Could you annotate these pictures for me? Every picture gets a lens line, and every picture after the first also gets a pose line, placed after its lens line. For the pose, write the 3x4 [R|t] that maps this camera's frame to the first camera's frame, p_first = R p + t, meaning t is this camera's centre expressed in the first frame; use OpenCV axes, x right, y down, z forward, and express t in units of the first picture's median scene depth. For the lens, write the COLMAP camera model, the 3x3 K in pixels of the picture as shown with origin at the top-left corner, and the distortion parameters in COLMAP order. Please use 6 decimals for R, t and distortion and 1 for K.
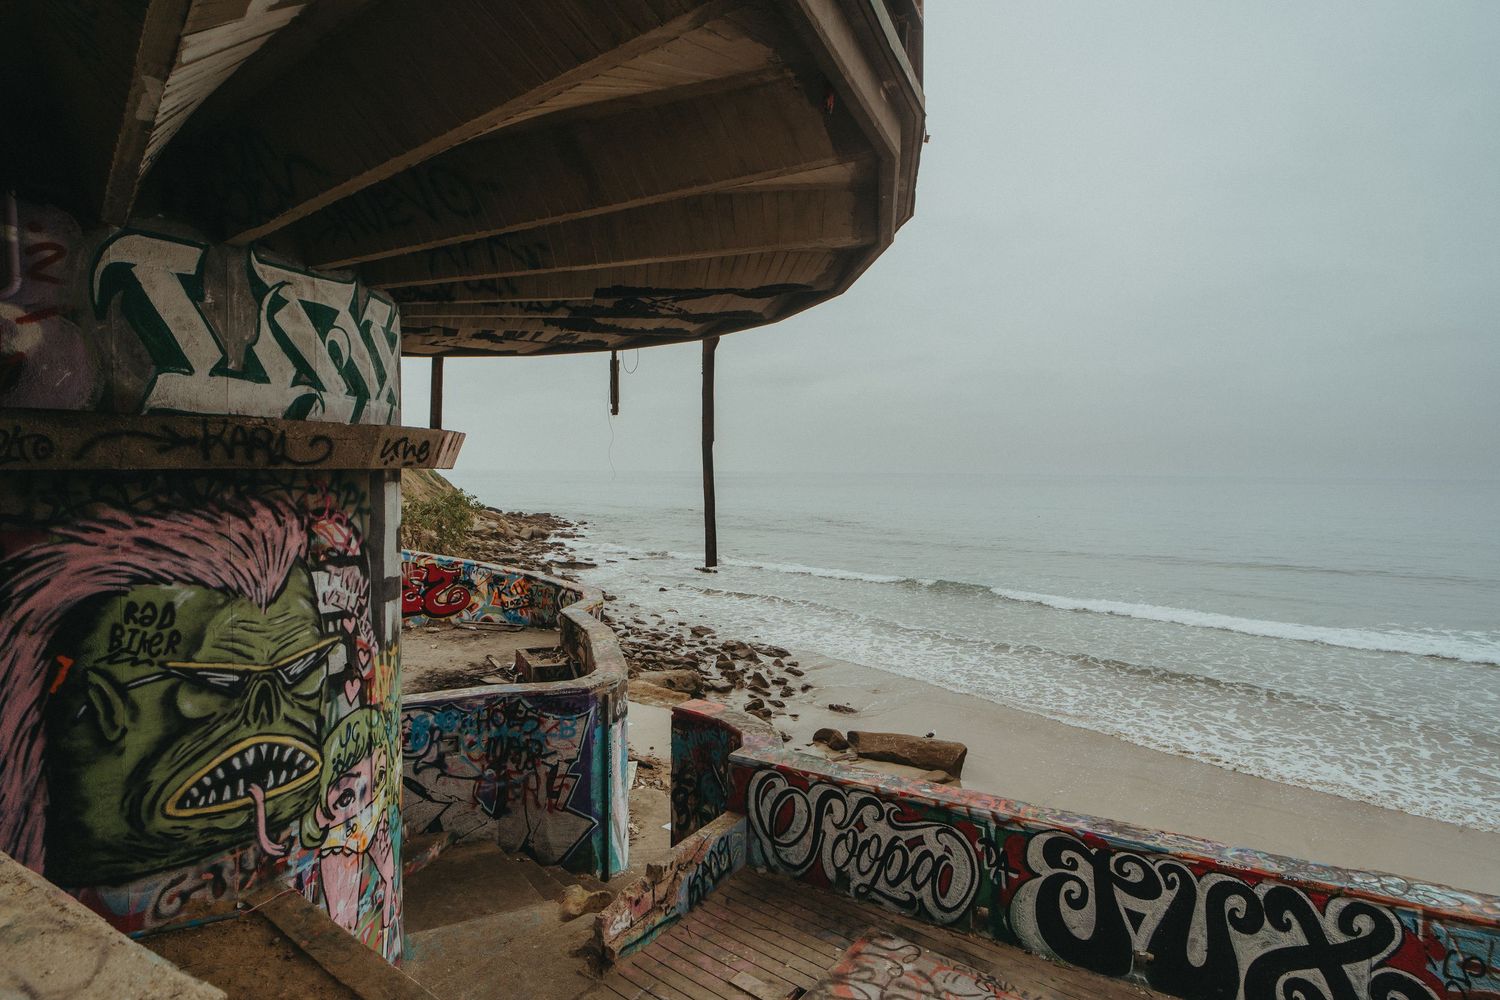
lens RADIAL K [[774.4, 0, 756.4], [0, 774.4, 496.9], [0, 0, 1]] dist [-0.002971, -0.000129]
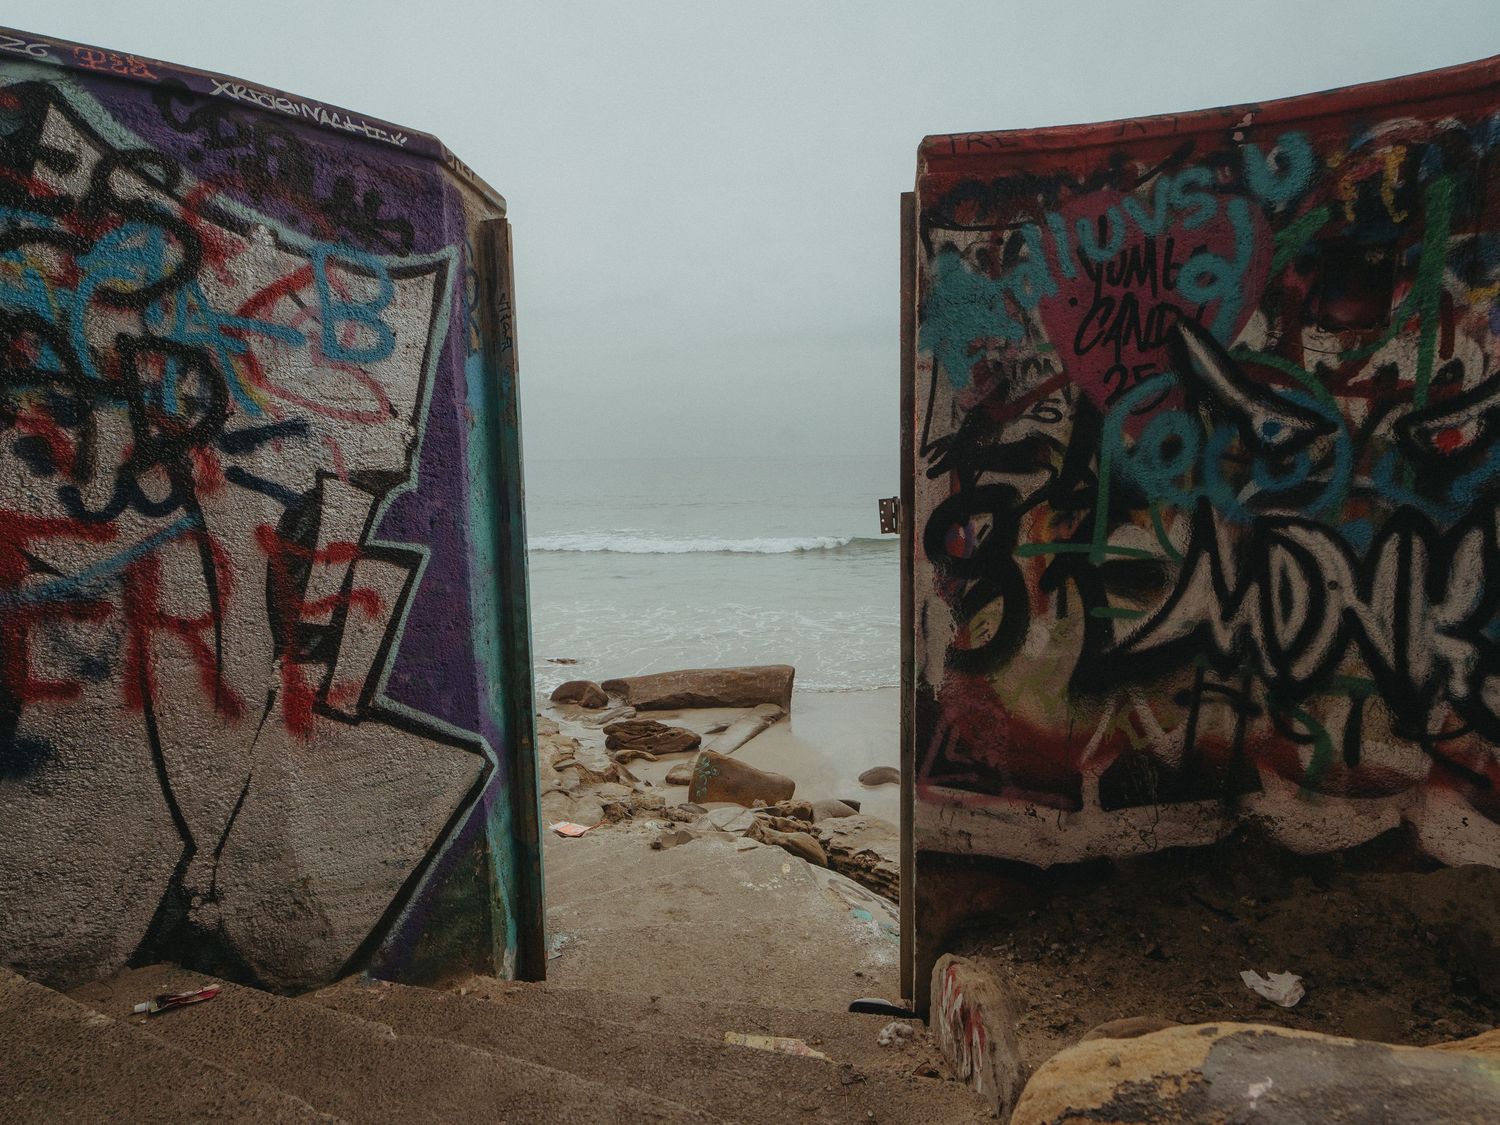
lens RADIAL K [[874.6, 0, 750.0], [0, 874.6, 562.5], [0, 0, 1]] dist [-0.001802, -0.001215]
pose [[0.884195, -0.079146, 0.460365, -0.518545], [0.039672, 0.994704, 0.094814, 0.683429], [-0.465431, -0.065571, 0.882652, 1.476629]]
